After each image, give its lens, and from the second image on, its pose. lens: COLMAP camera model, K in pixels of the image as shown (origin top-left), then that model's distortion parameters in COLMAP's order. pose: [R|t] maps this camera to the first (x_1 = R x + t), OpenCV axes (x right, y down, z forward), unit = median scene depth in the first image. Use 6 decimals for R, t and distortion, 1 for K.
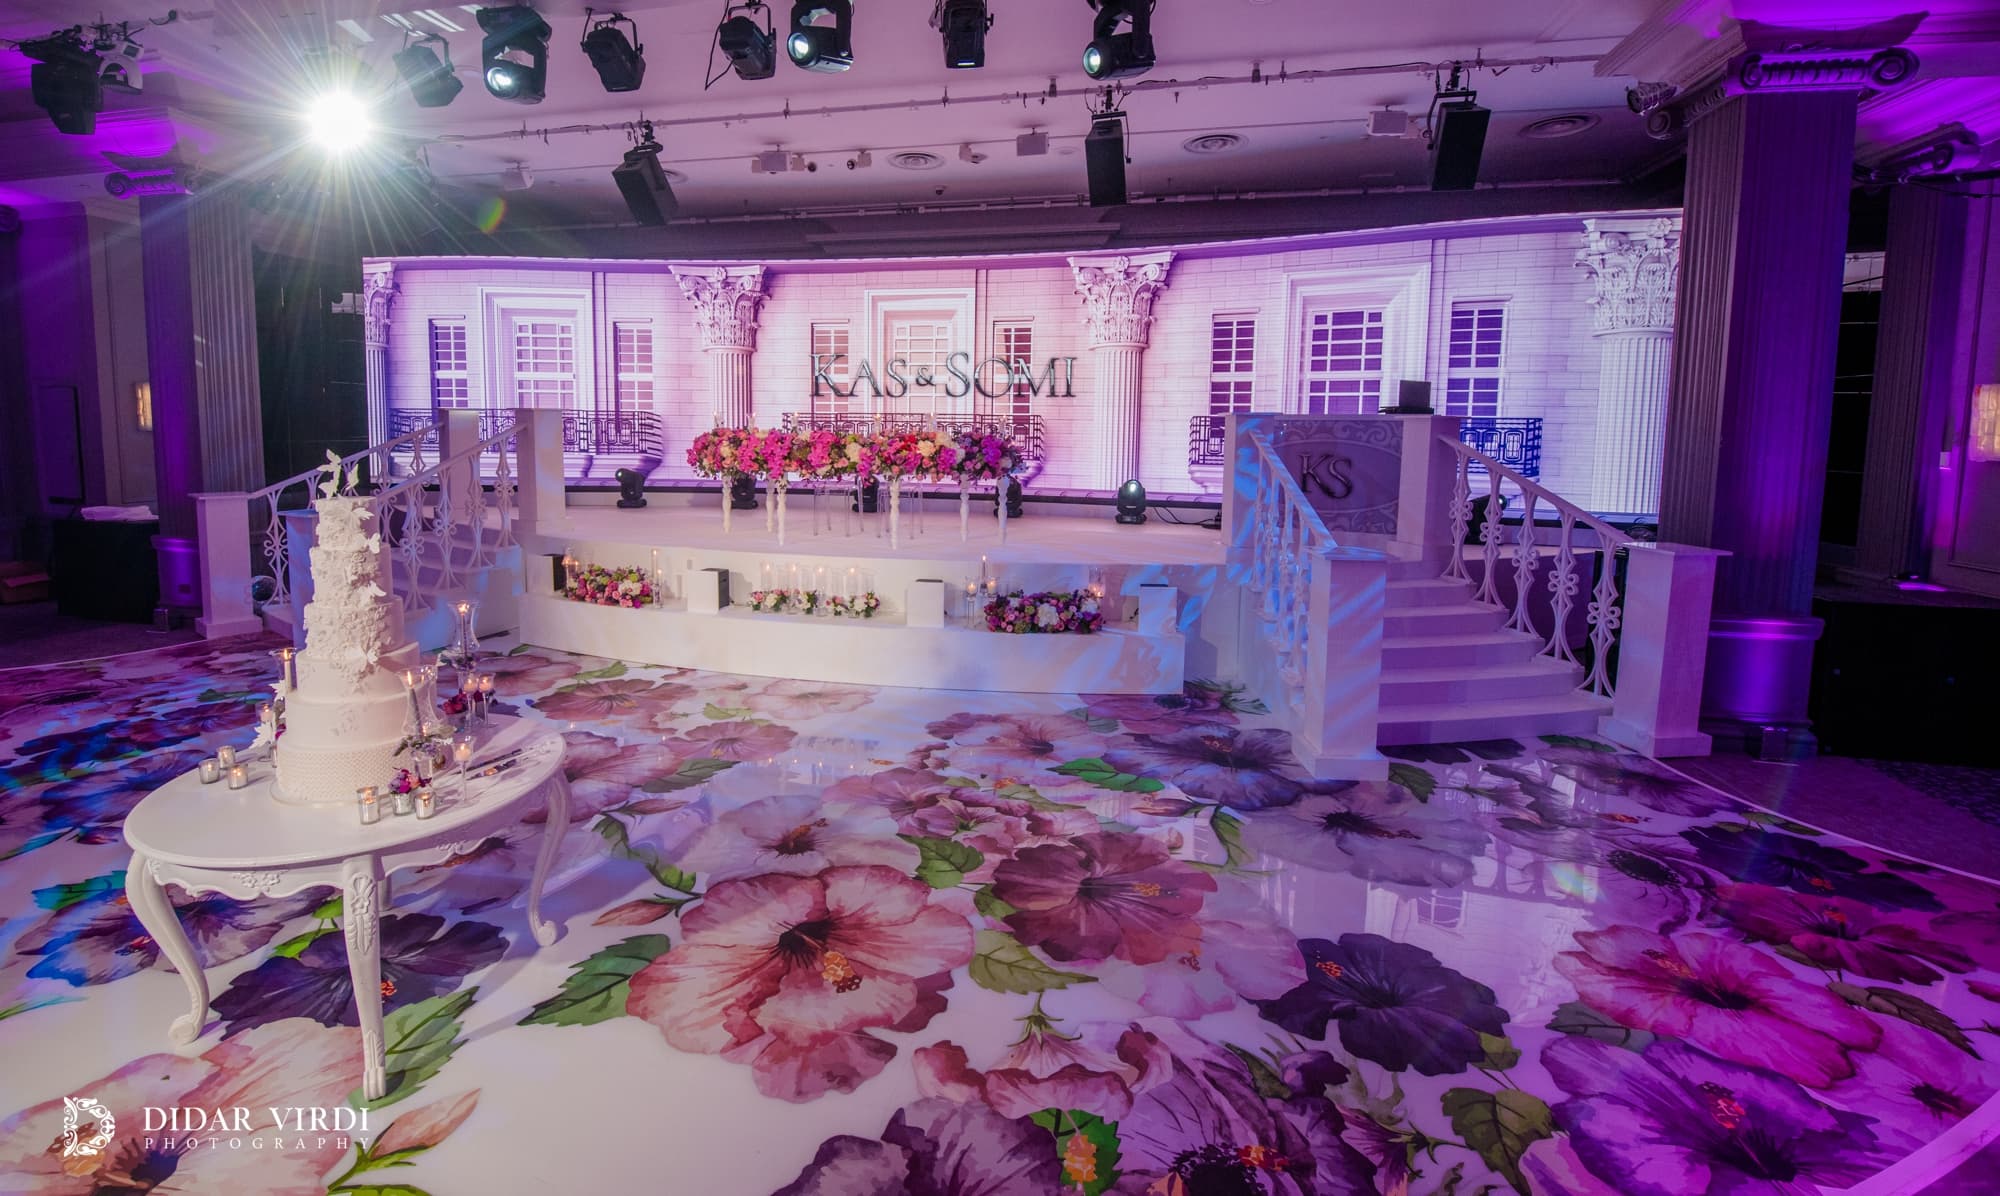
lens RADIAL K [[849.5, 0, 961.8], [0, 849.5, 502.2], [0, 0, 1]] dist [-0.012430, -0.002364]
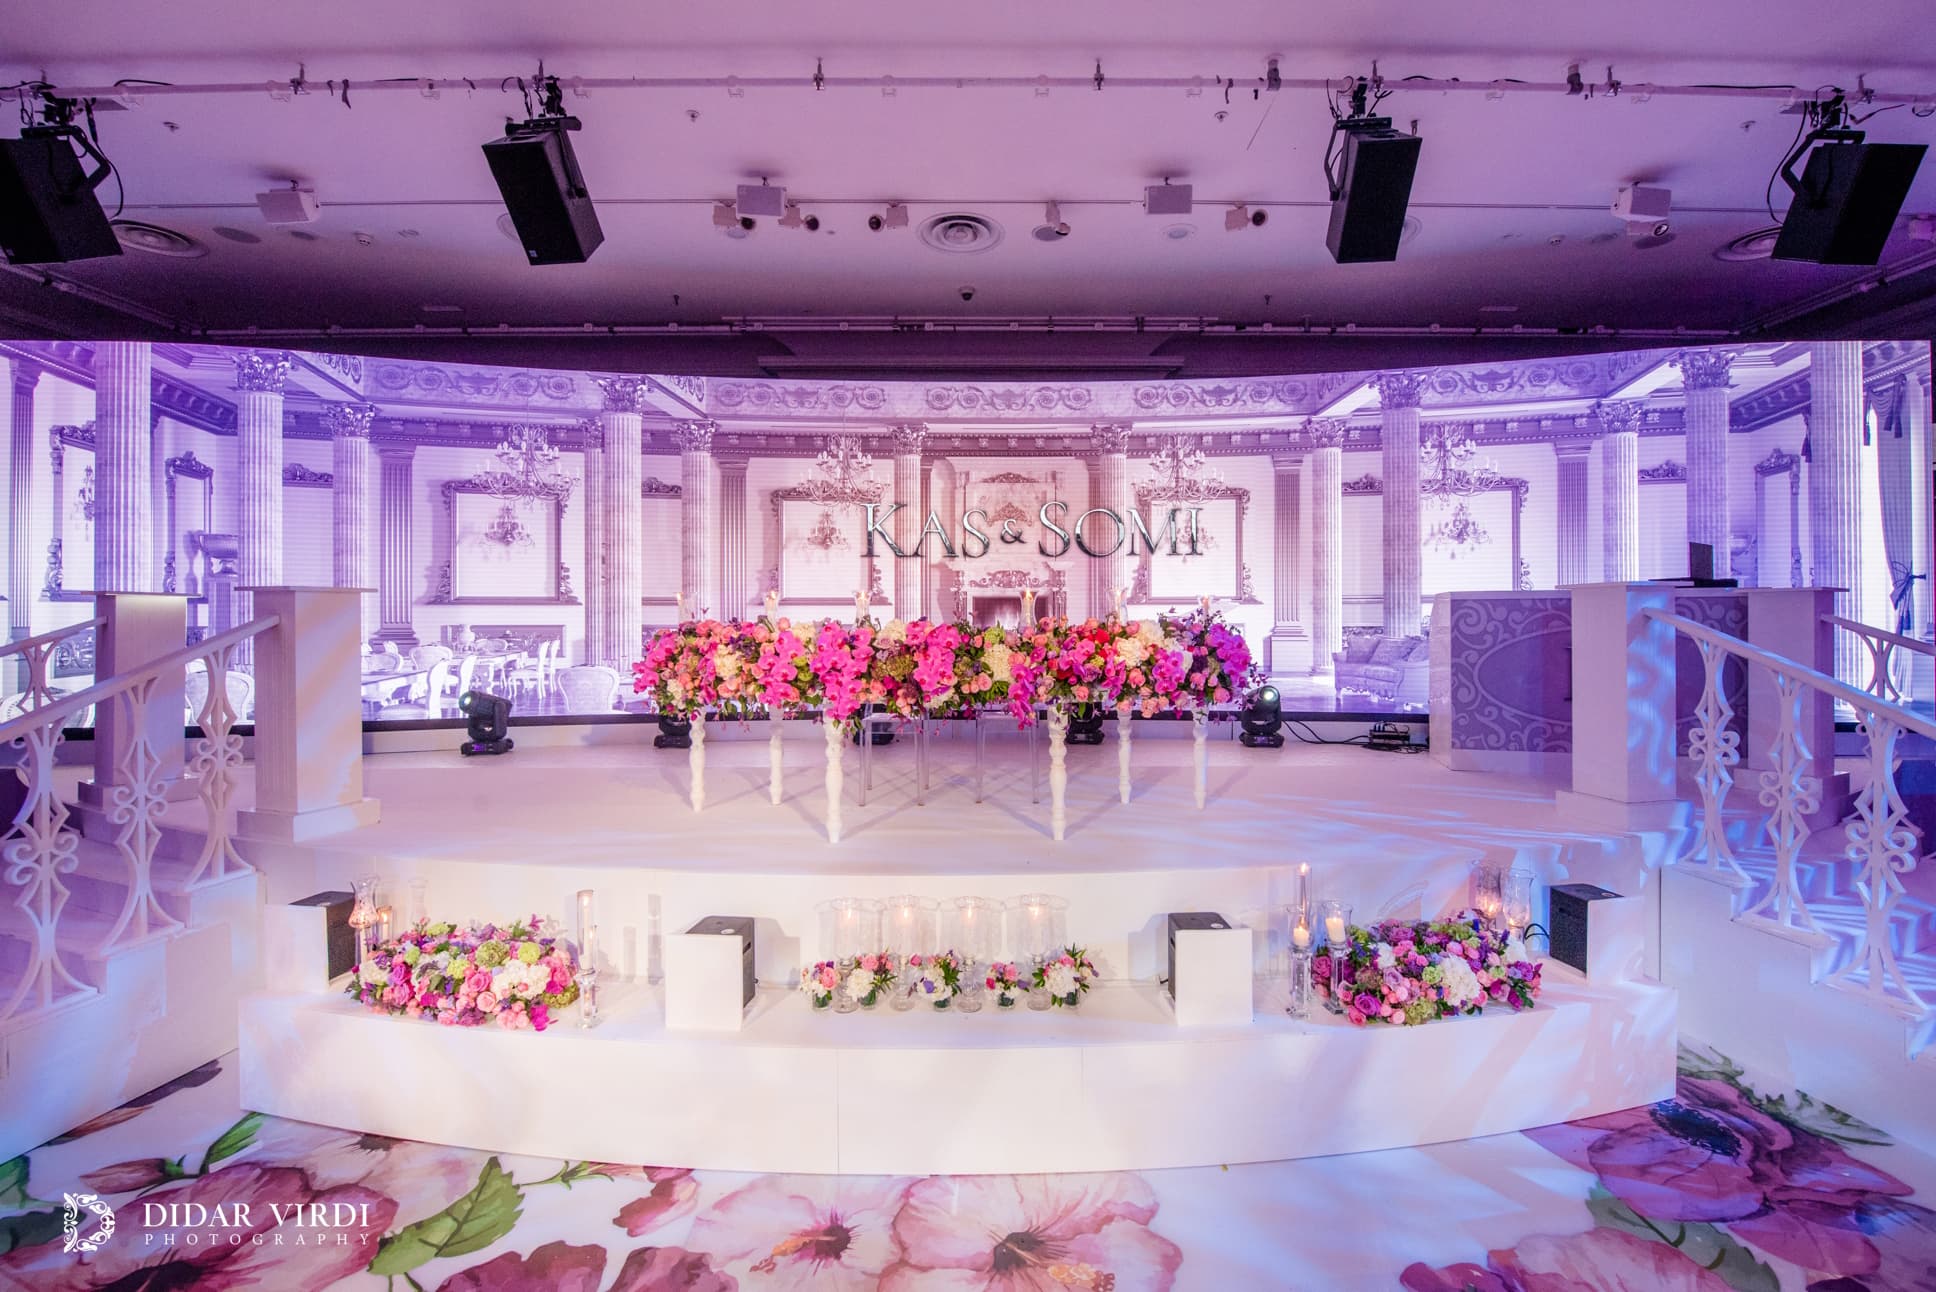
lens RADIAL K [[786.8, 0, 1000.1], [0, 786.8, 632.1], [0, 0, 1]] dist [-0.013918, -0.001820]
pose [[0.973516, -0.017226, 0.227971, -0.236790], [0.034361, 0.996855, -0.071409, -0.042868], [-0.226024, 0.077351, 0.971046, 0.531608]]
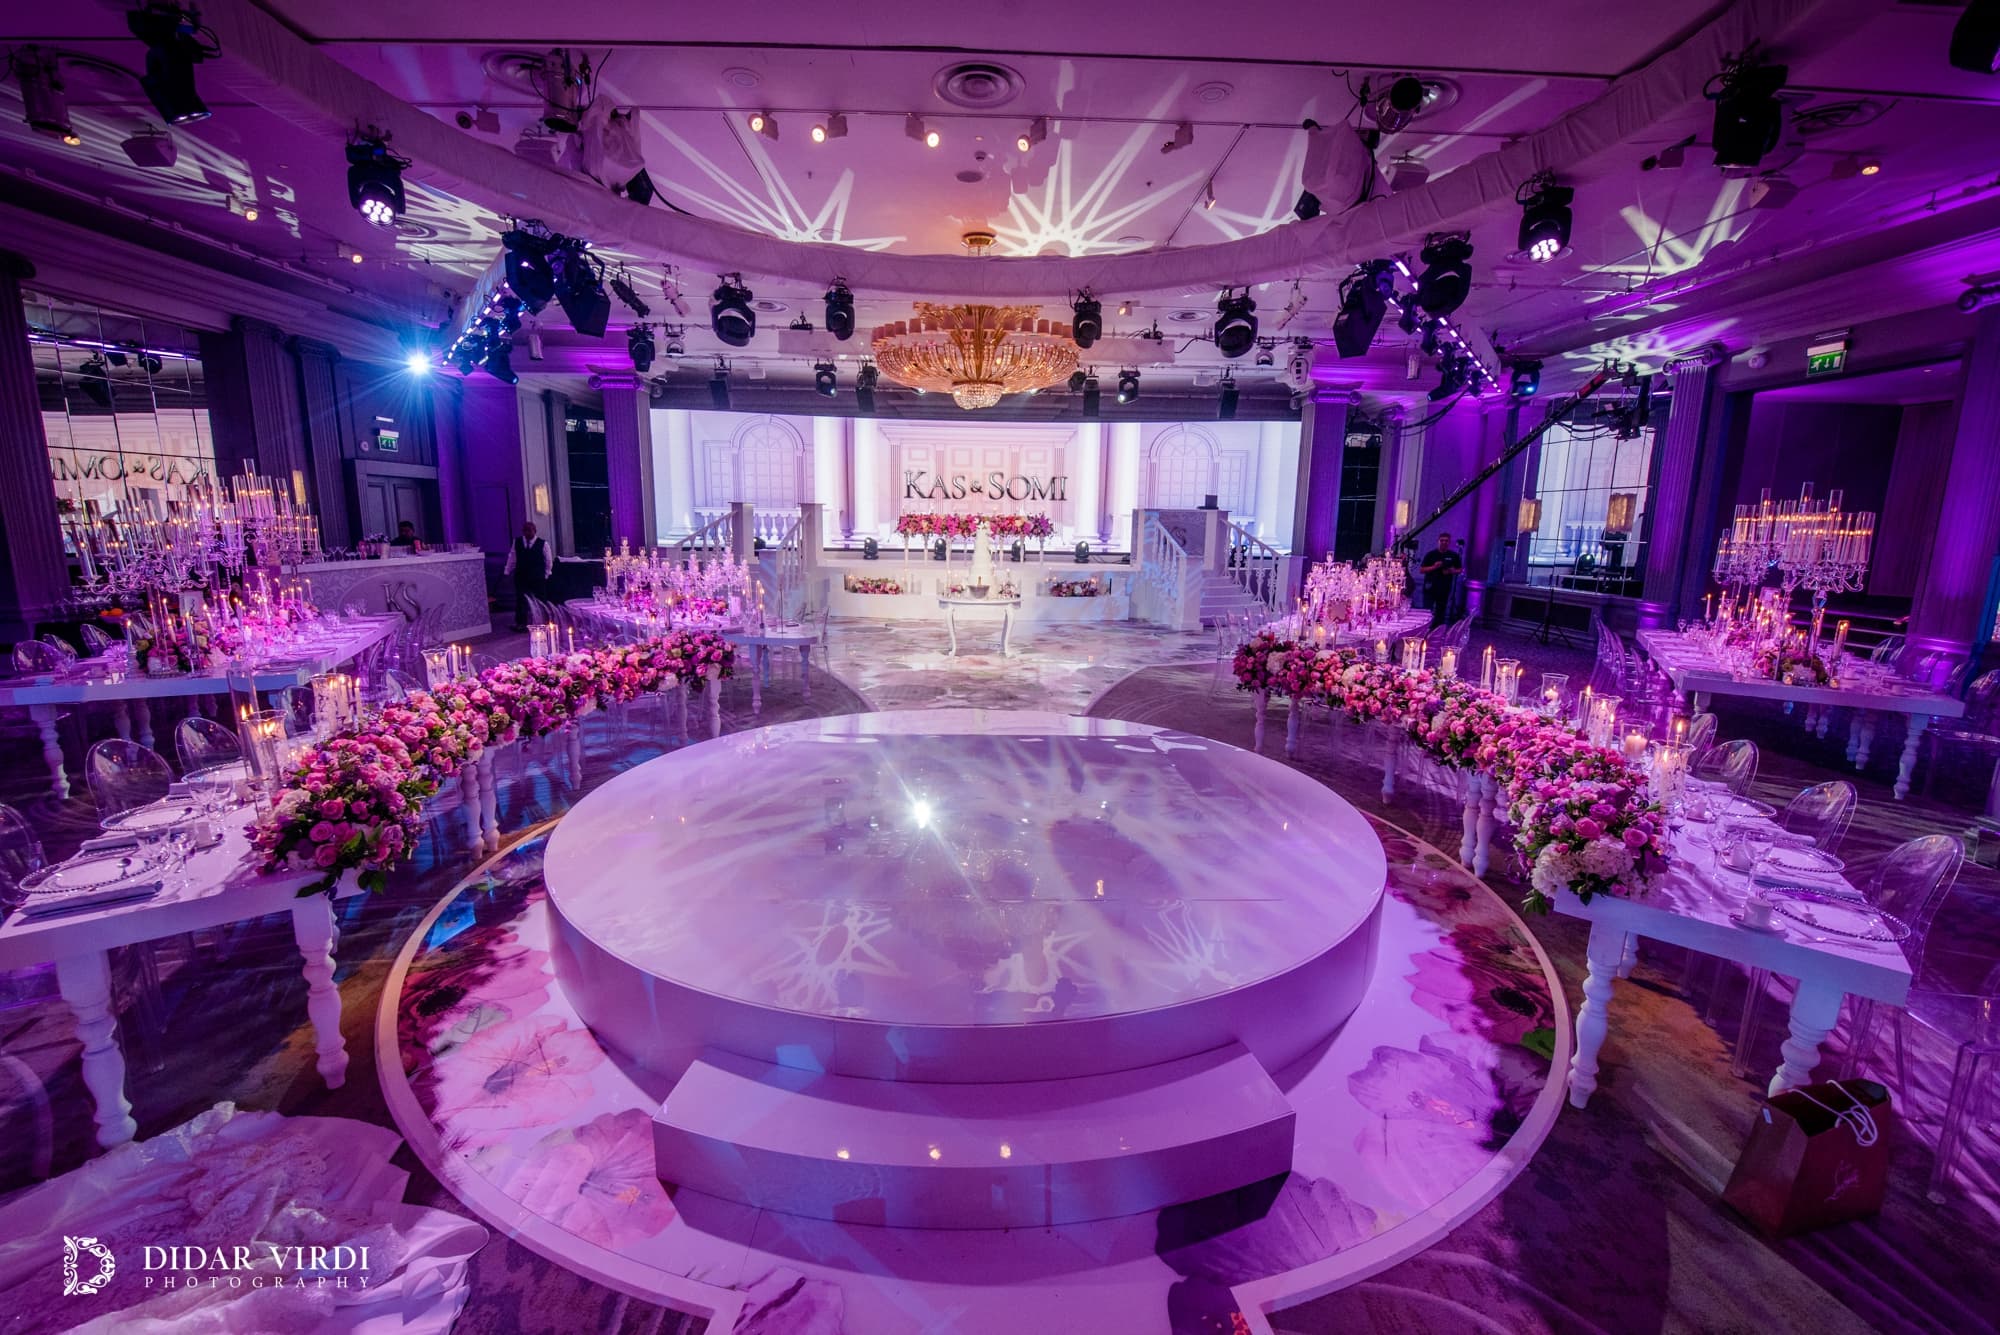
lens RADIAL K [[812.8, 0, 998.4], [0, 812.8, 670.3], [0, 0, 1]] dist [-0.013918, -0.001820]
pose [[0.971408, -0.039596, 0.234093, -0.628499], [0.016120, 0.994719, 0.101361, 0.109959], [-0.236870, -0.094689, 0.966916, -1.164036]]
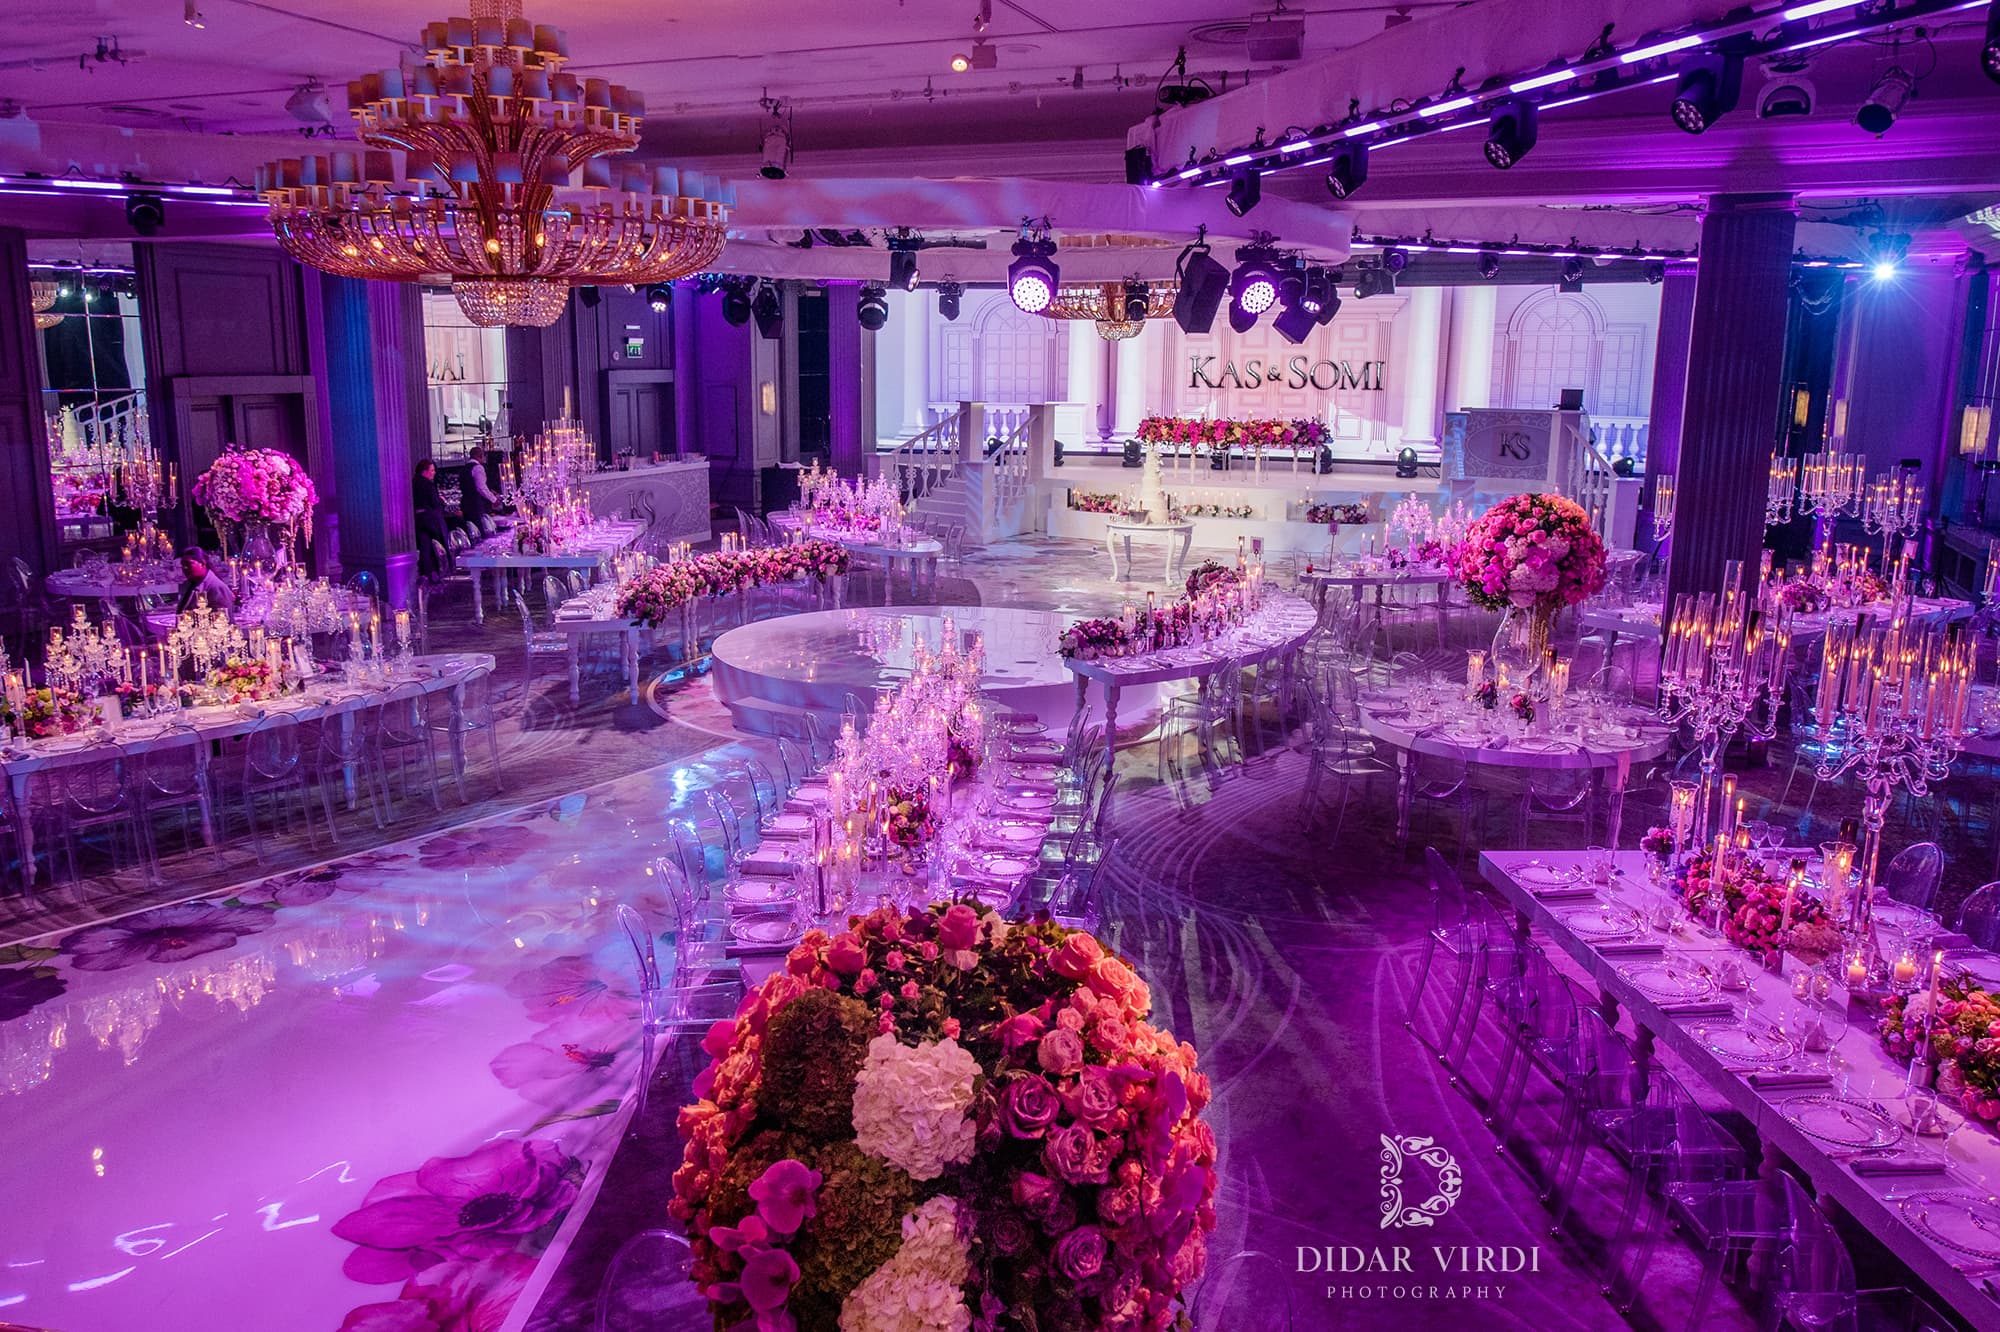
lens RADIAL K [[1578.0, 0, 952.5], [0, 1578.0, 667.0], [0, 0, 1]] dist [0.000103, 0.007042]
pose [[0.983606, 0.028902, -0.177999, -0.112147], [-0.008622, 0.993481, 0.113670, 0.065561], [0.180124, -0.110272, 0.977443, -2.591992]]
